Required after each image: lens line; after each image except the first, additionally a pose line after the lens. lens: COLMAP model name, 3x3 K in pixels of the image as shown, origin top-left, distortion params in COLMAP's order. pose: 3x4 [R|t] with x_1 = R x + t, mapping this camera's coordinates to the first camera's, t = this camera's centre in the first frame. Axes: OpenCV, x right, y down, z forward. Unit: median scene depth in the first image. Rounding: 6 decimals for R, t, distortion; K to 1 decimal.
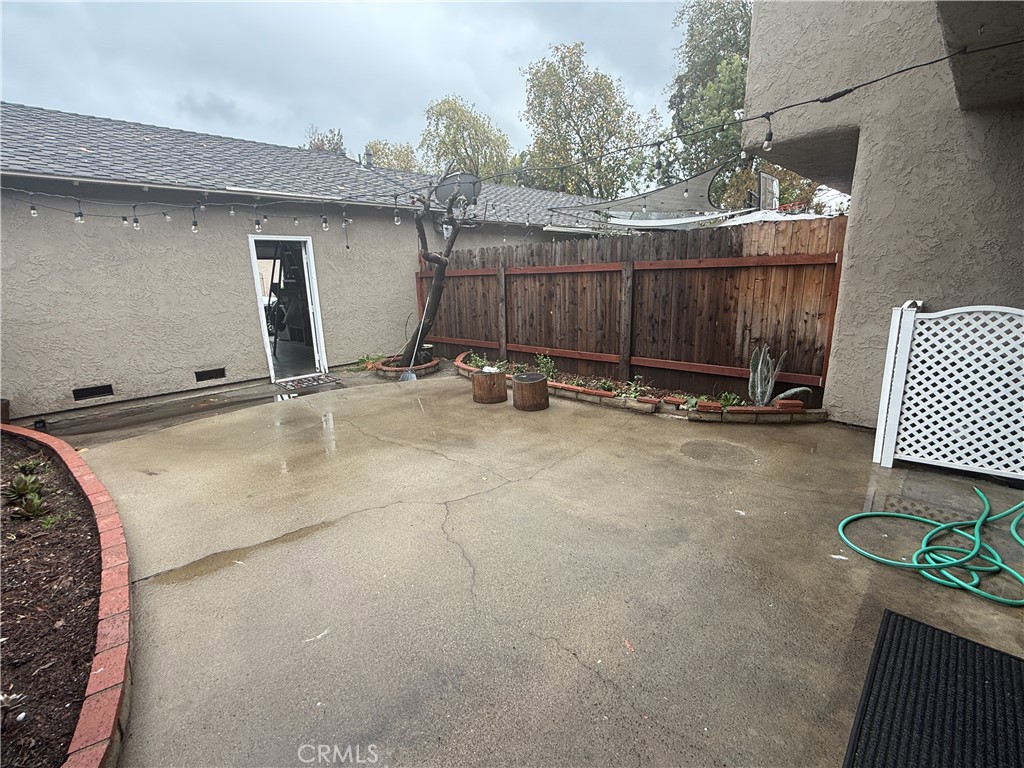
lens RADIAL K [[476.7, 0, 512.5], [0, 476.7, 383.1], [0, 0, 1]] dist [-0.003635, 0.001215]
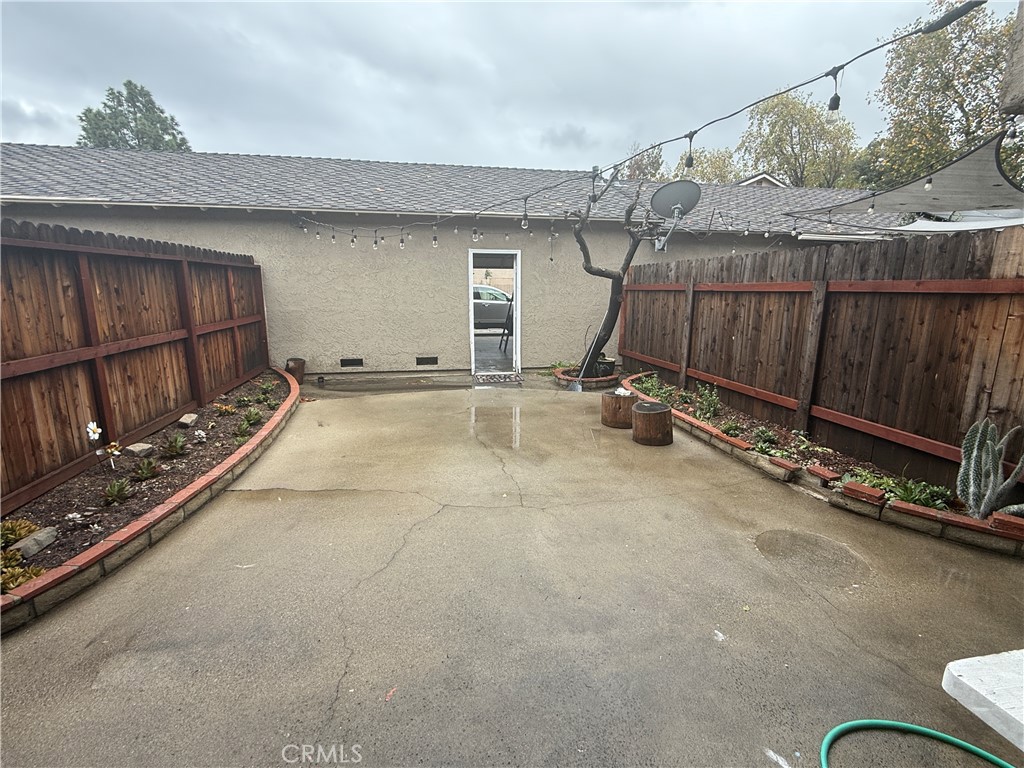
lens RADIAL K [[476.7, 0, 510.4], [0, 476.7, 382.7], [0, 0, 1]] dist [-0.003635, 0.001215]
pose [[0.815667, 0.147906, -0.559296, 0.287548], [-0.159196, 0.986827, 0.028798, -0.037441], [0.556187, 0.065548, 0.828468, 0.106349]]
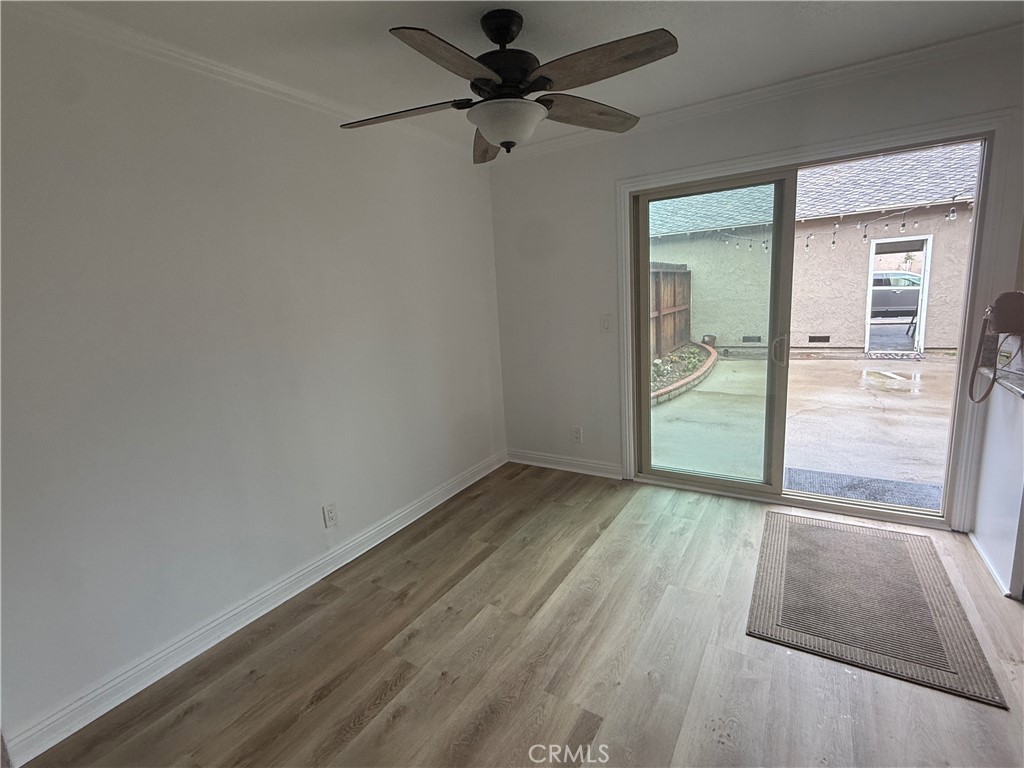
lens RADIAL K [[476.7, 0, 511.7], [0, 476.7, 383.2], [0, 0, 1]] dist [-0.003635, 0.001215]
pose [[0.210572, 0.193705, -0.958195, 0.700052], [-0.168715, 0.972665, 0.159553, 0.046335], [0.962910, 0.128064, 0.237497, -0.290994]]
